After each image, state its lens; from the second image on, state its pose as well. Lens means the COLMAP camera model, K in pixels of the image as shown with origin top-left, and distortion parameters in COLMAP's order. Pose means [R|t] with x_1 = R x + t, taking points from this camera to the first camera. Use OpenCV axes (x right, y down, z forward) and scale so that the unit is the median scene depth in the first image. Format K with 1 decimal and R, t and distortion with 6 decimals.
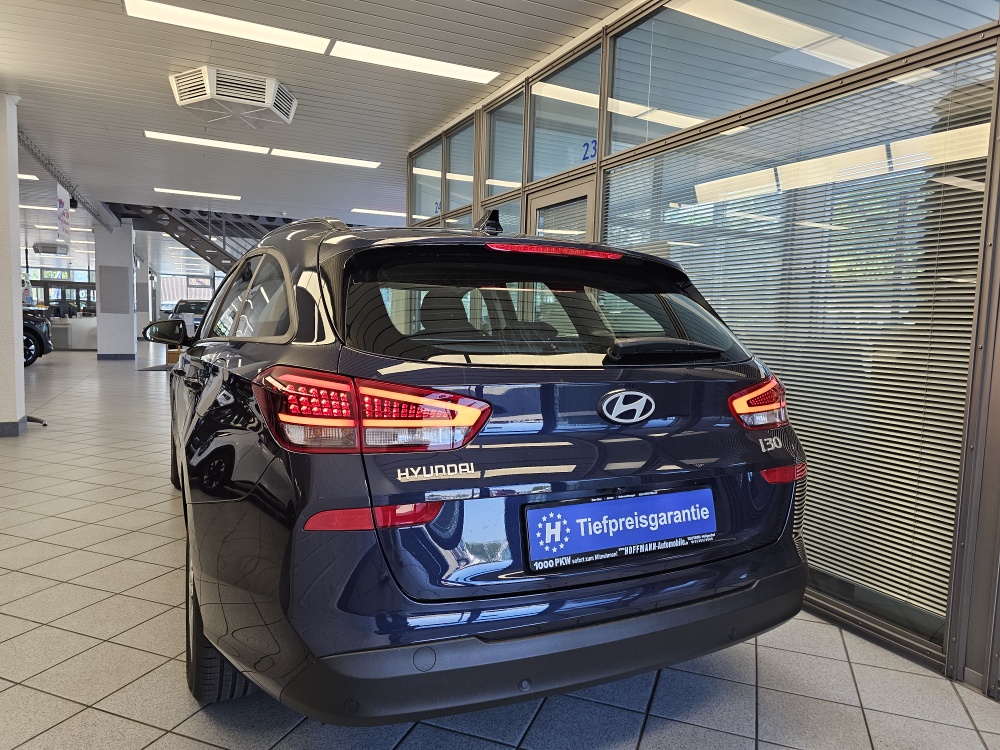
lens RADIAL K [[686.8, 0, 498.8], [0, 686.8, 375.2], [0, 0, 1]] dist [0.009530, 0.000605]
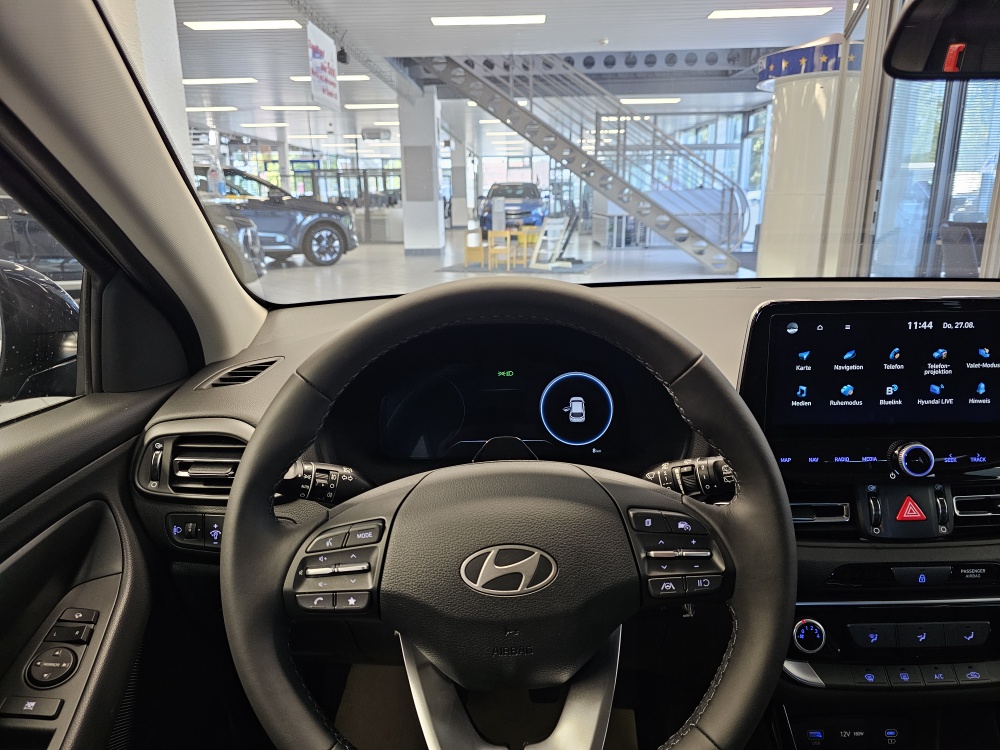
lens RADIAL K [[677.2, 0, 494.8], [0, 677.2, 374.1], [0, 0, 1]] dist [0.047424, -0.058981]
pose [[0.897660, 0.073229, -0.434563, -0.079747], [0.003358, 0.984932, 0.172909, -0.023776], [0.440677, -0.156673, 0.883888, 0.249404]]
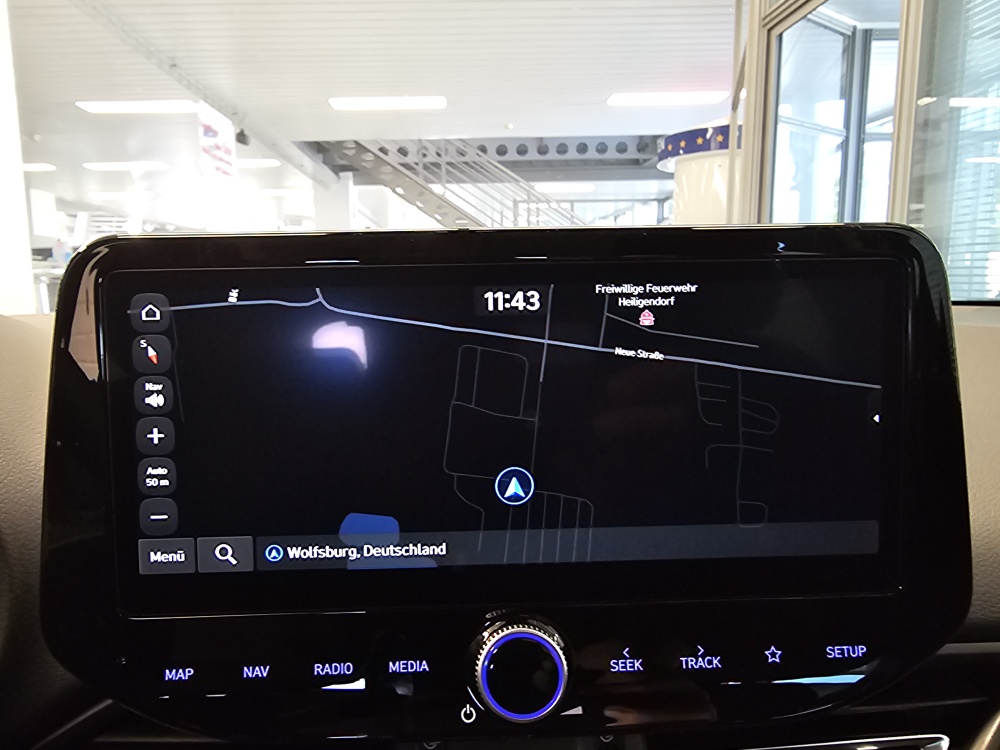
lens RADIAL K [[682.0, 0, 445.6], [0, 682.0, 378.0], [0, 0, 1]] dist [0.003496, -0.001041]
pose [[0.906984, 0.016029, -0.420859, -0.069288], [0.007206, 0.998539, 0.053561, -0.018341], [0.421102, -0.051611, 0.905543, 0.284379]]
